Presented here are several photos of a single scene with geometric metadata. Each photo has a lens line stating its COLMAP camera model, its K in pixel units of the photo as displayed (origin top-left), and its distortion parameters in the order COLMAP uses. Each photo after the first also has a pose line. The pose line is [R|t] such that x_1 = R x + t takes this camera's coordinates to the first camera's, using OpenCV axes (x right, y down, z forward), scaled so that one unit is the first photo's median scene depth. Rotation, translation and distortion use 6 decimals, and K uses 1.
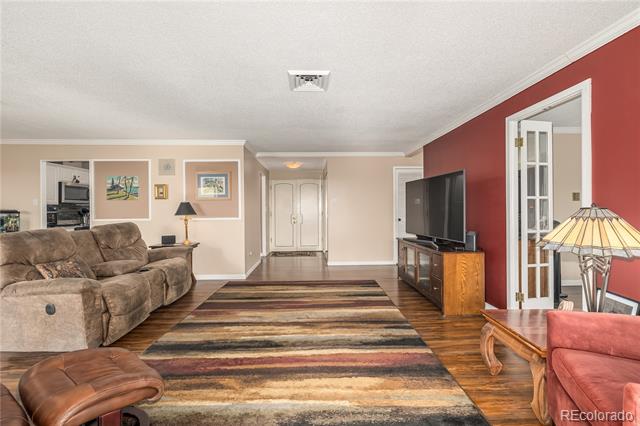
lens RADIAL K [[268.4, 0, 321.9], [0, 268.4, 210.8], [0, 0, 1]] dist [0.001081, 0.000383]
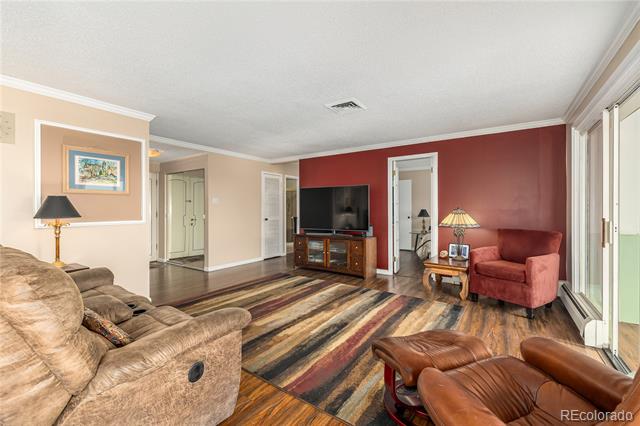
lens RADIAL K [[270.7, 0, 318.8], [0, 270.7, 209.9], [0, 0, 1]] dist [-0.000484, 0.000350]
pose [[0.599029, 0.005640, 0.800708, -0.803125], [0.001029, 0.999969, -0.007813, 0.004523], [-0.800727, 0.005504, 0.599004, 0.248903]]
